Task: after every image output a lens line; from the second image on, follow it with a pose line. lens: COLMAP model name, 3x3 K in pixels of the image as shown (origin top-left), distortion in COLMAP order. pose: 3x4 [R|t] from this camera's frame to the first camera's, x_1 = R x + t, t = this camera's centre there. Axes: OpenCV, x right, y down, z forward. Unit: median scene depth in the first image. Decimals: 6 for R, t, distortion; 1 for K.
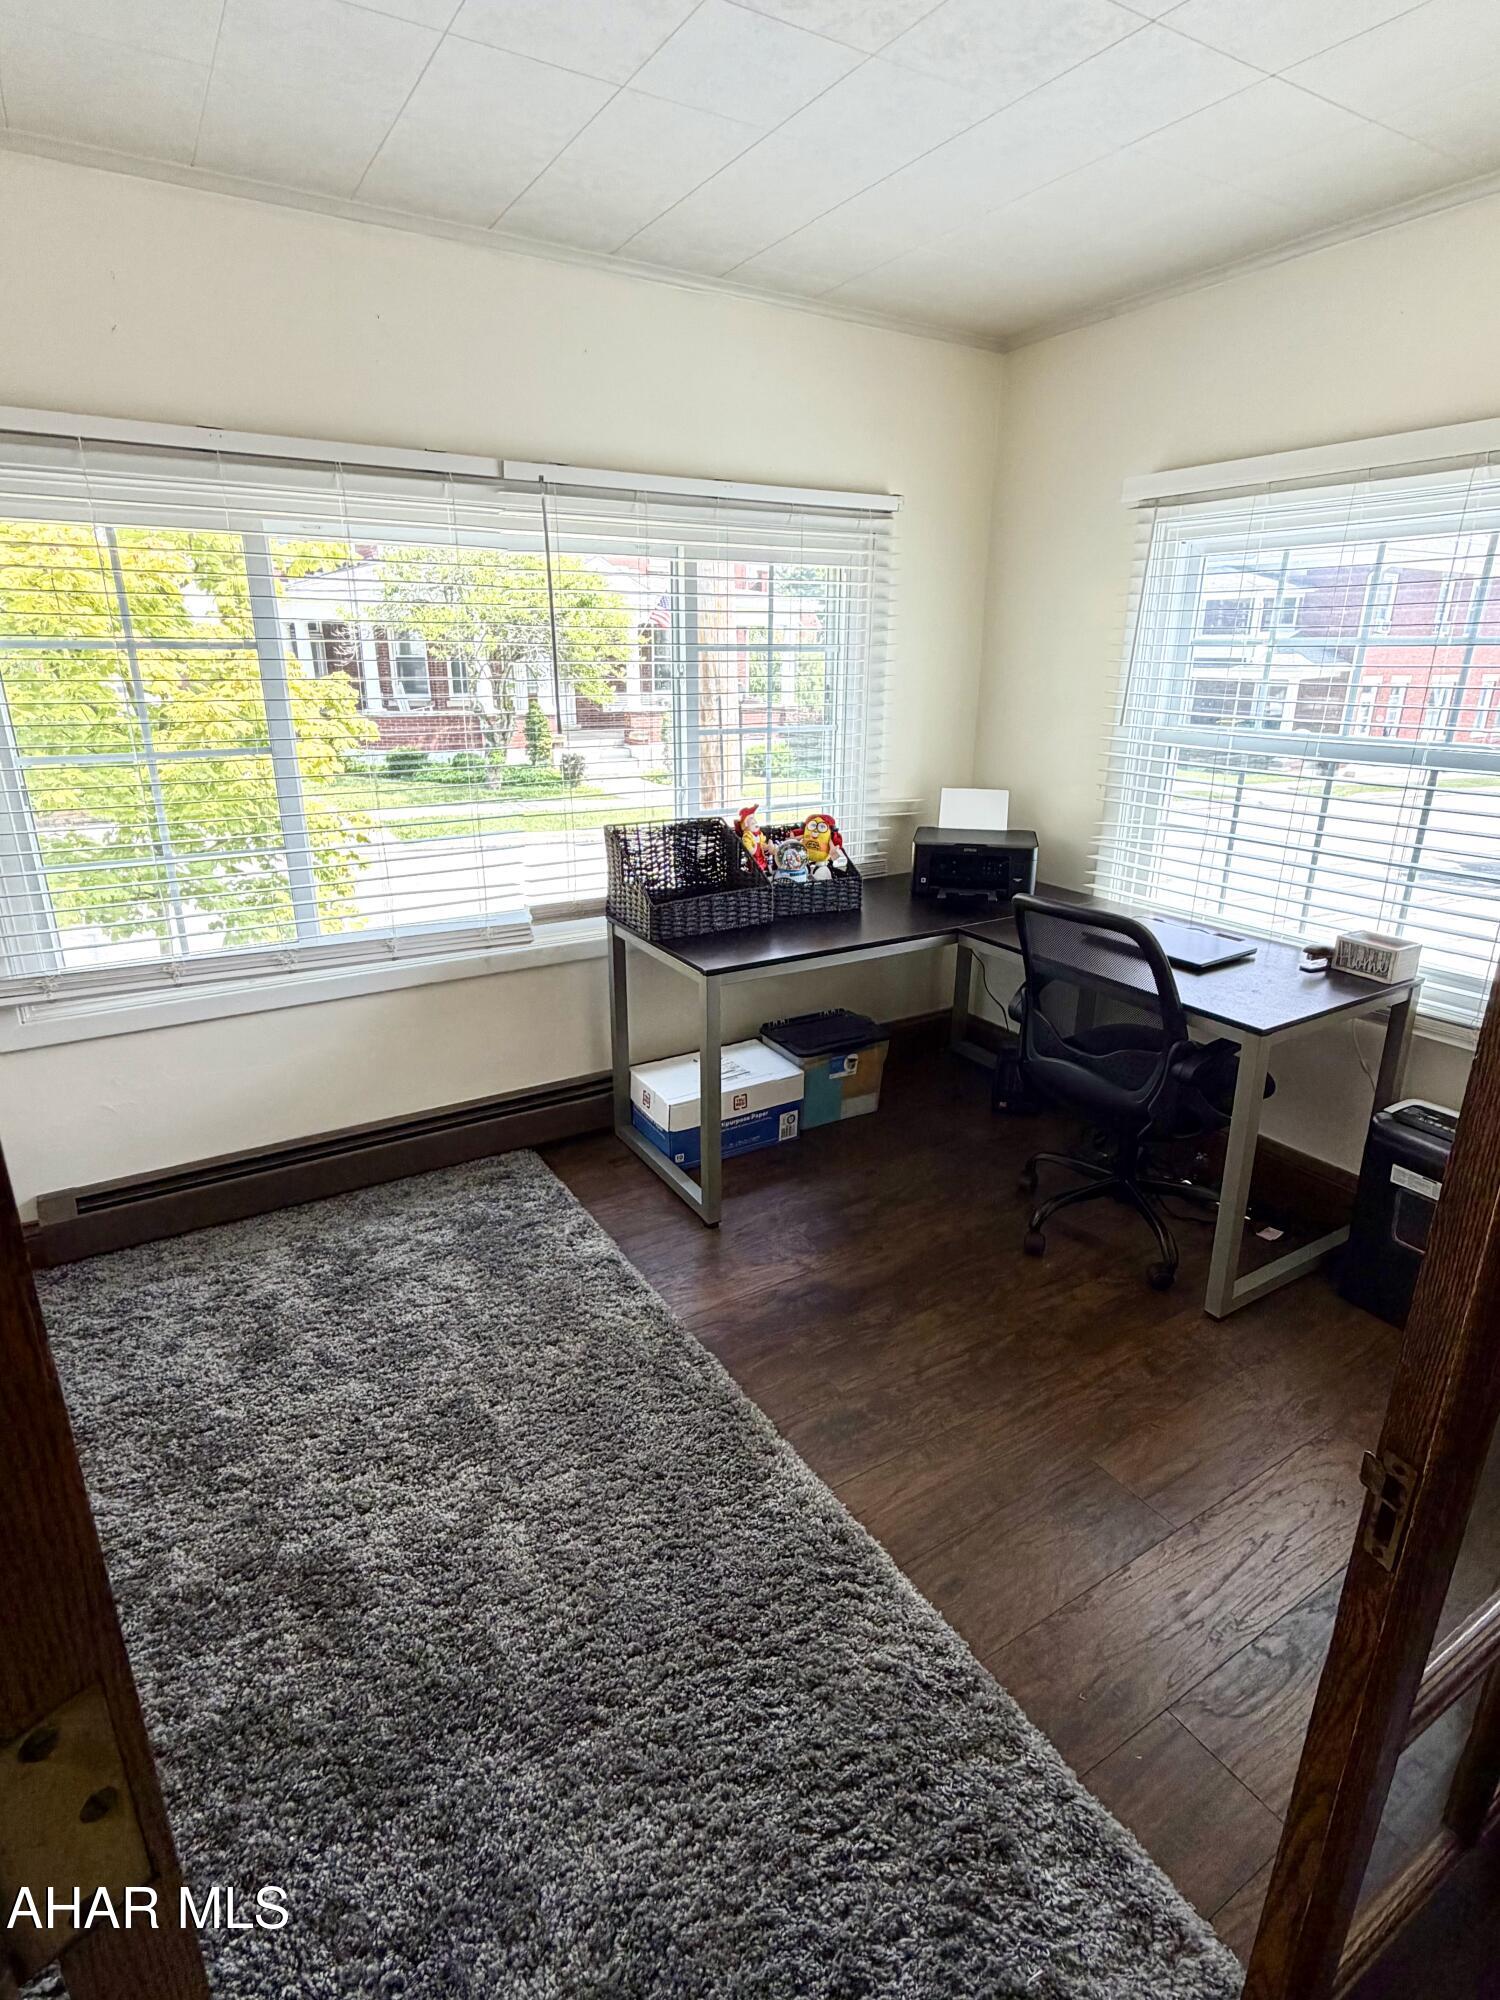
lens RADIAL K [[1040.8, 0, 750.0], [0, 1040.8, 1000.0], [0, 0, 1]] dist [-0.002455, -0.000013]
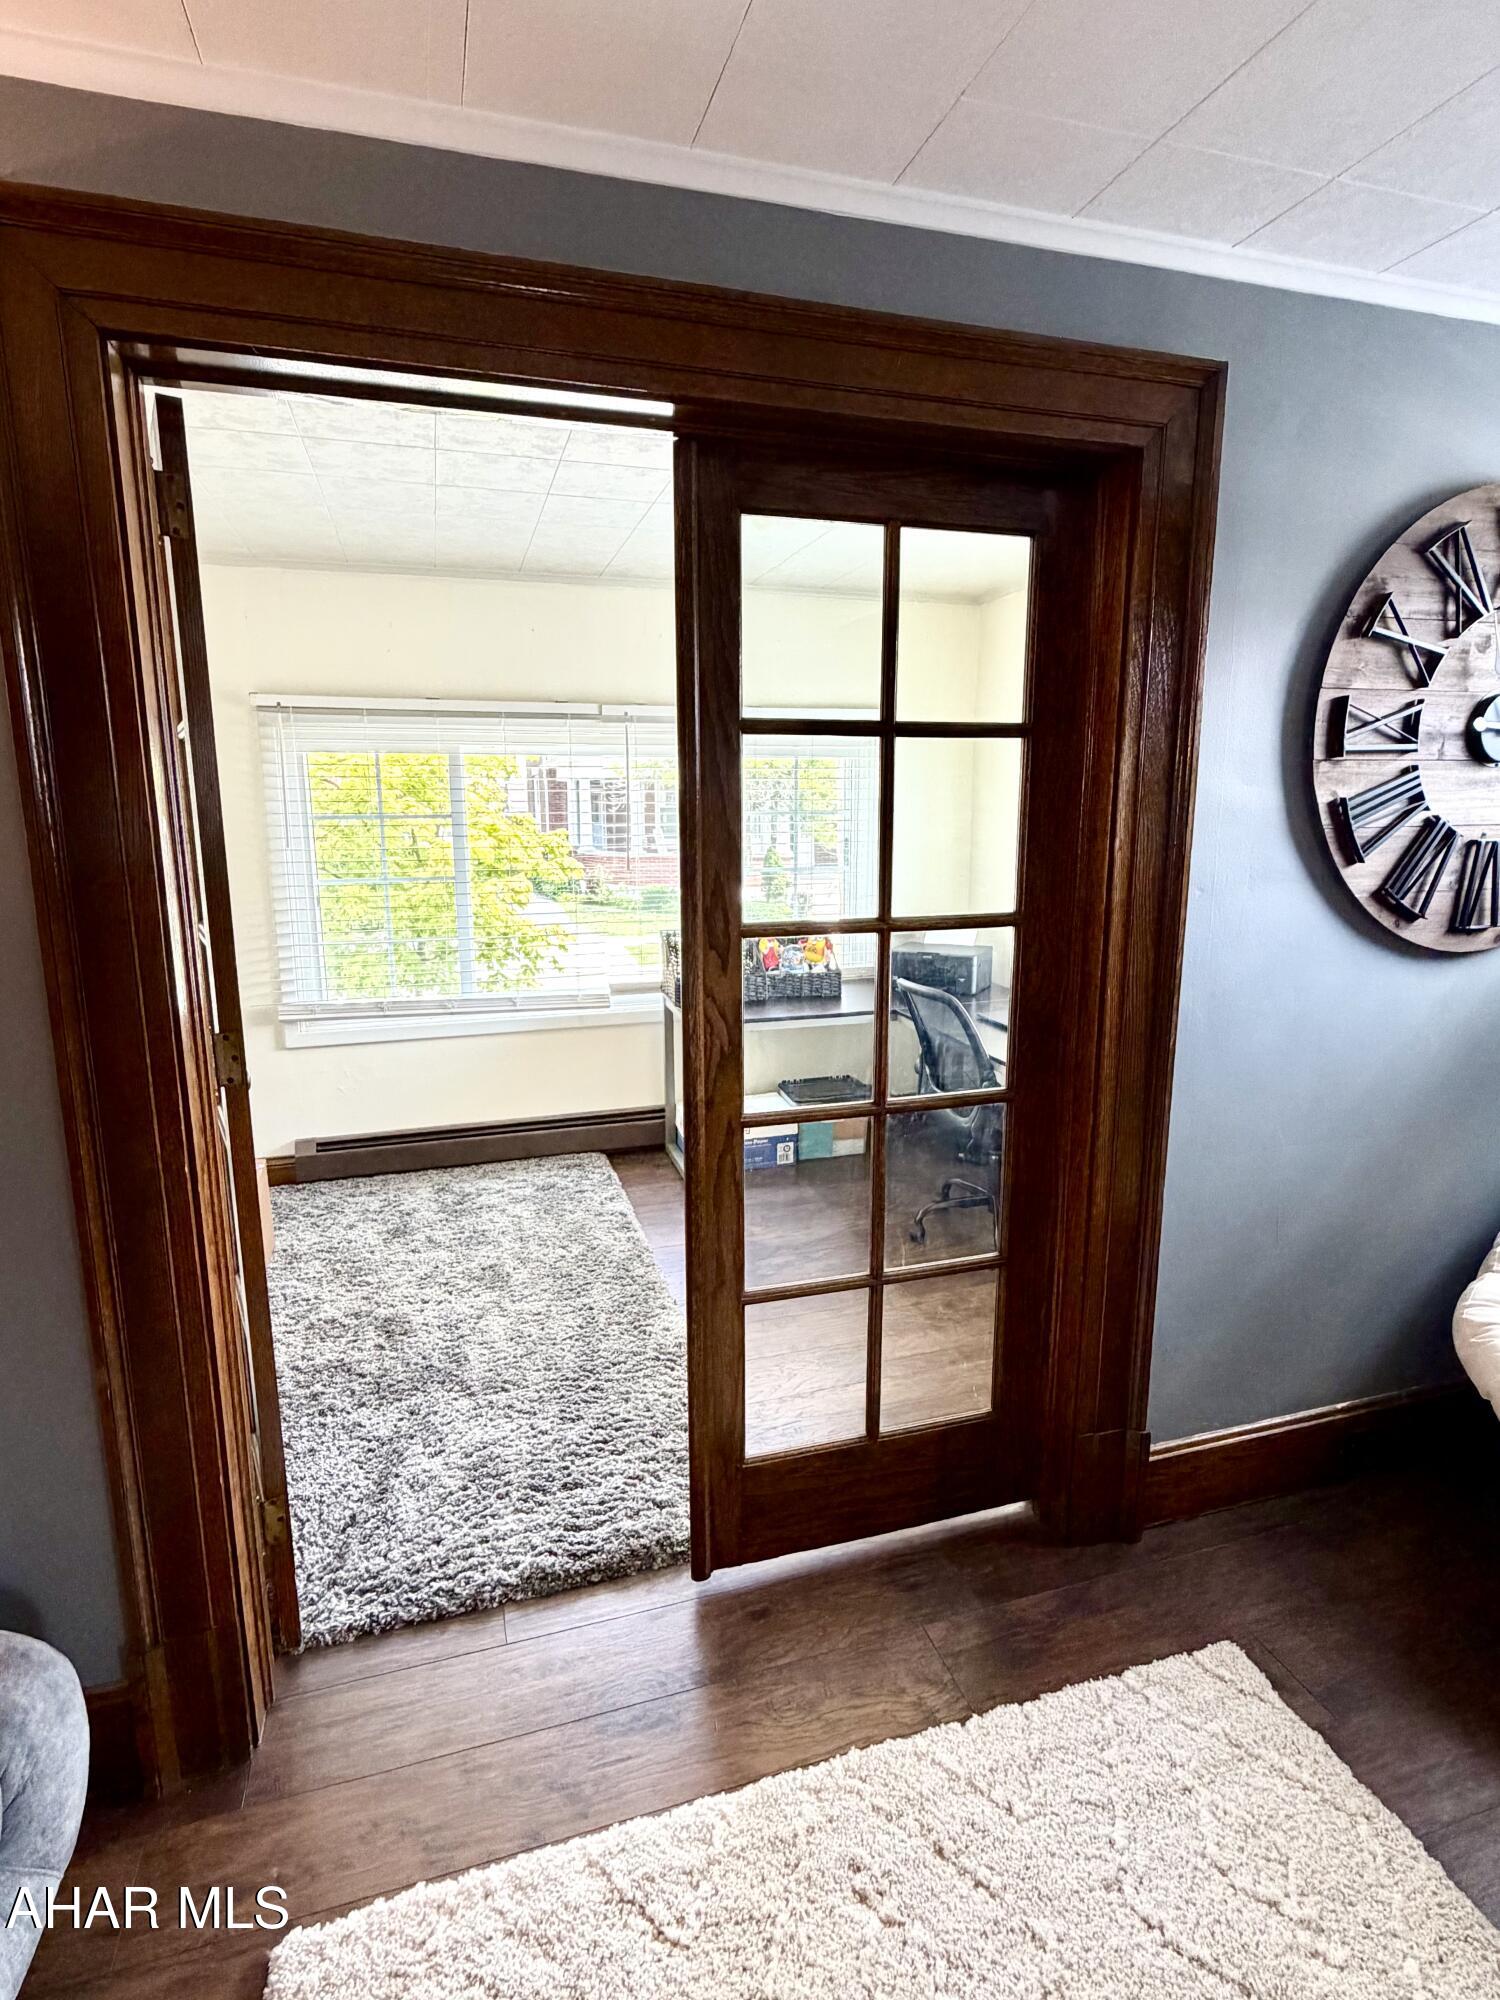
lens RADIAL K [[1040.8, 0, 750.0], [0, 1040.8, 1000.0], [0, 0, 1]] dist [-0.002455, -0.000013]
pose [[0.968551, 0.041847, -0.245273, 0.398143], [-0.073931, 0.989637, -0.123098, 0.117033], [0.237579, 0.137360, 0.961607, -0.435900]]
